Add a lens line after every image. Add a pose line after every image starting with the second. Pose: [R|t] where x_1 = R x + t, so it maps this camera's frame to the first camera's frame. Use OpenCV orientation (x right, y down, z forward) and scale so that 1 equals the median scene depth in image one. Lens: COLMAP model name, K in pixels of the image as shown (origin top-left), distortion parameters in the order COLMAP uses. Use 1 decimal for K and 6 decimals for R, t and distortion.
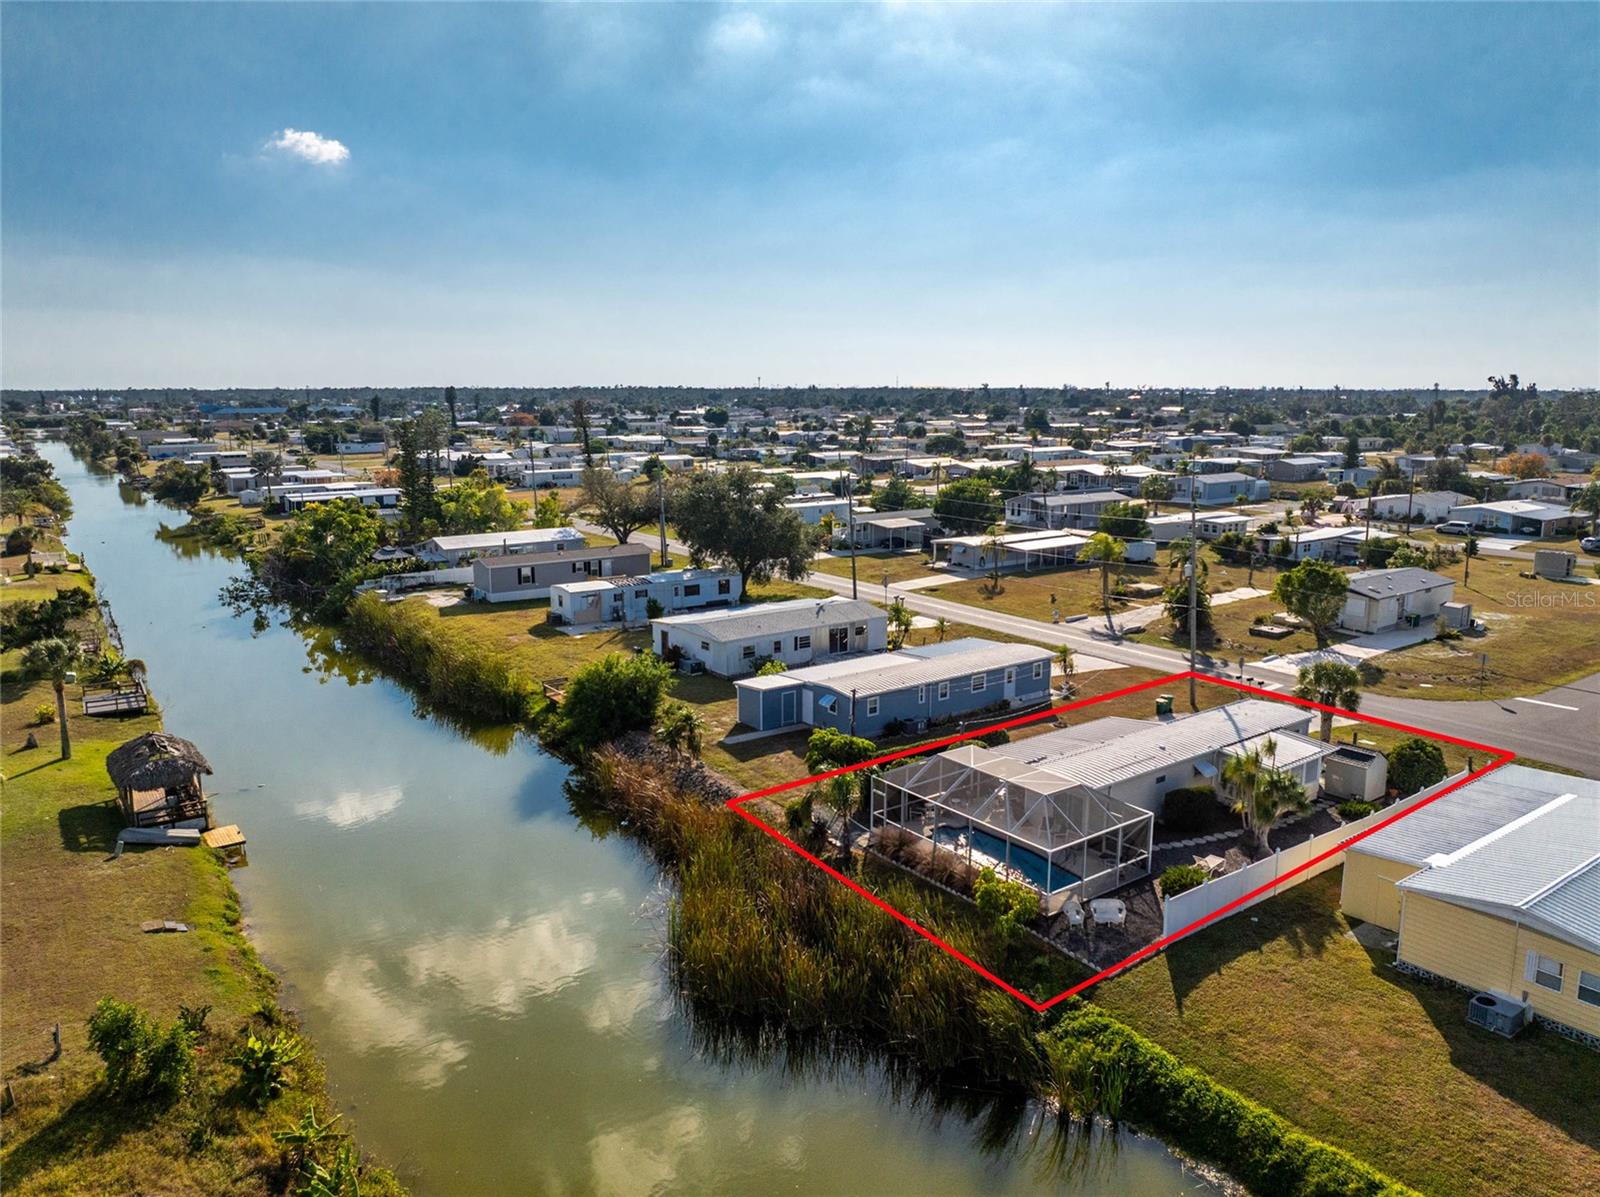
lens RADIAL K [[1124.4, 0, 806.1], [0, 1124.4, 594.9], [0, 0, 1]] dist [-0.033501, -0.000196]
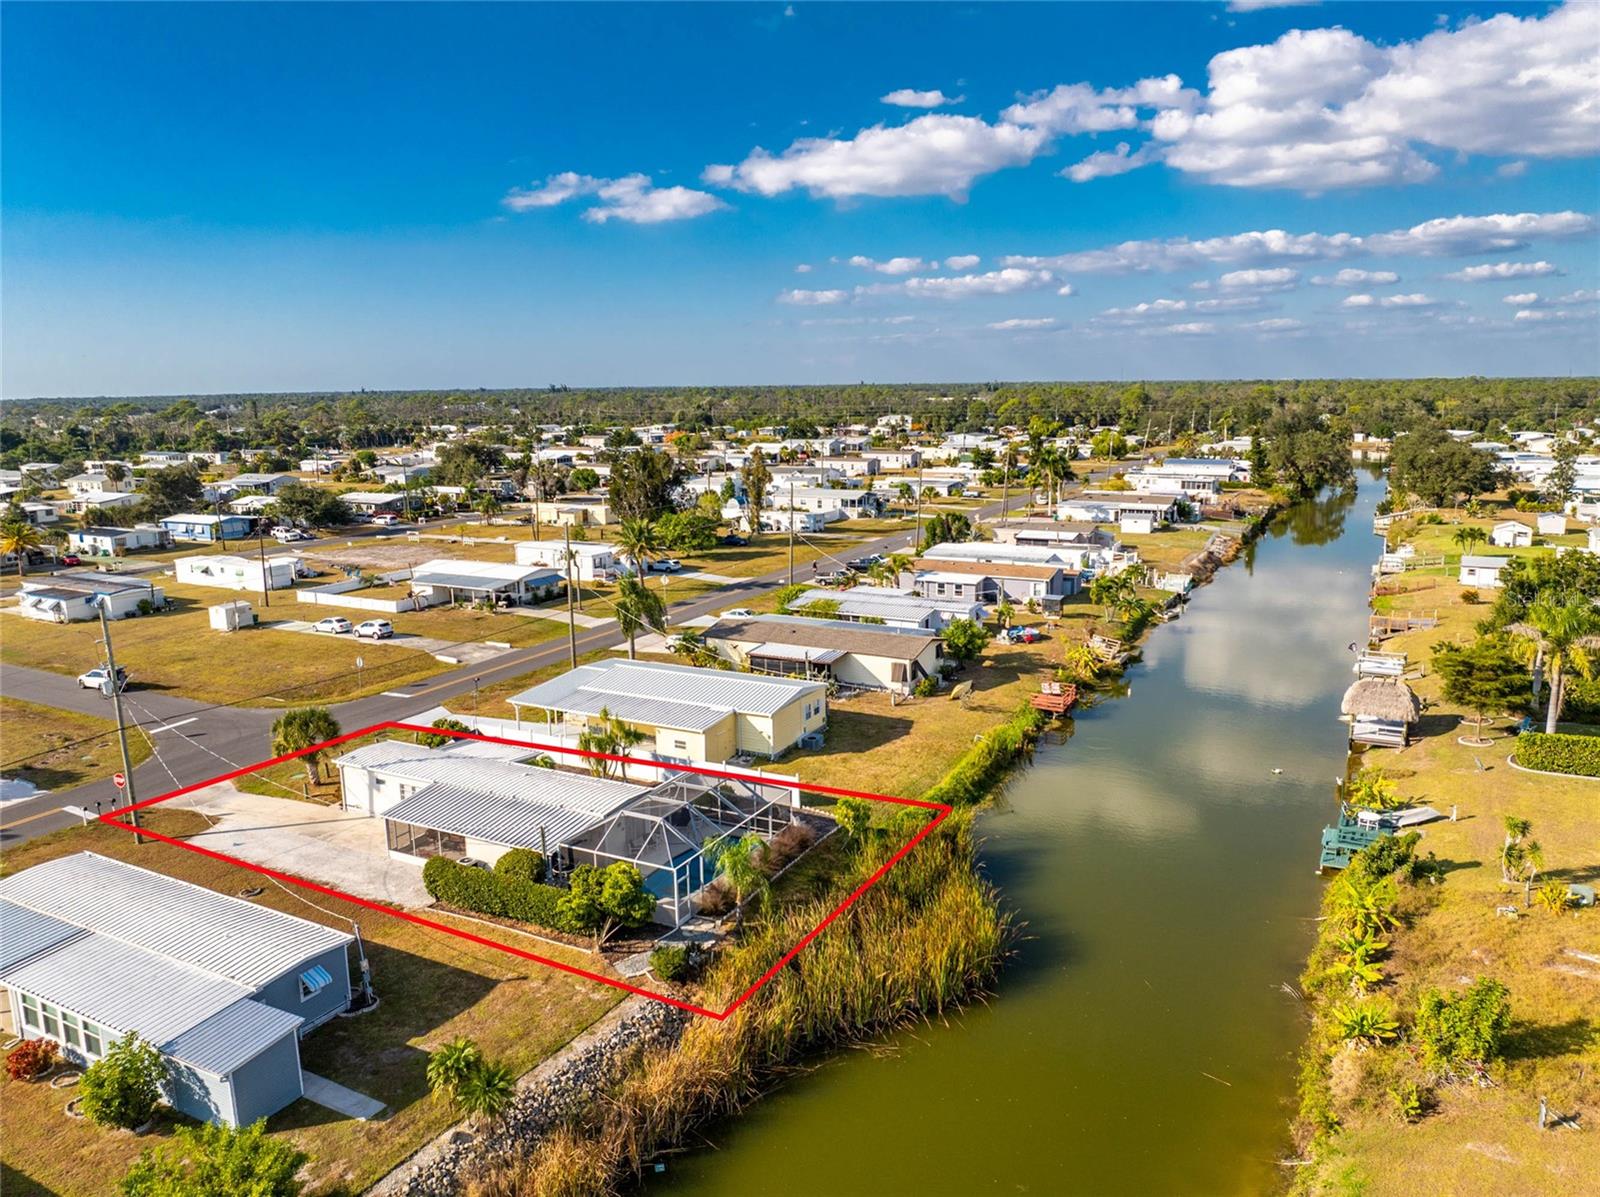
lens RADIAL K [[1124.4, 0, 806.1], [0, 1124.4, 594.9], [0, 0, 1]] dist [-0.033501, -0.000196]
pose [[-0.441514, -0.157294, 0.883360, -0.645652], [0.176369, 0.950093, 0.257328, -0.228728], [-0.879750, 0.269411, -0.391737, 0.996559]]
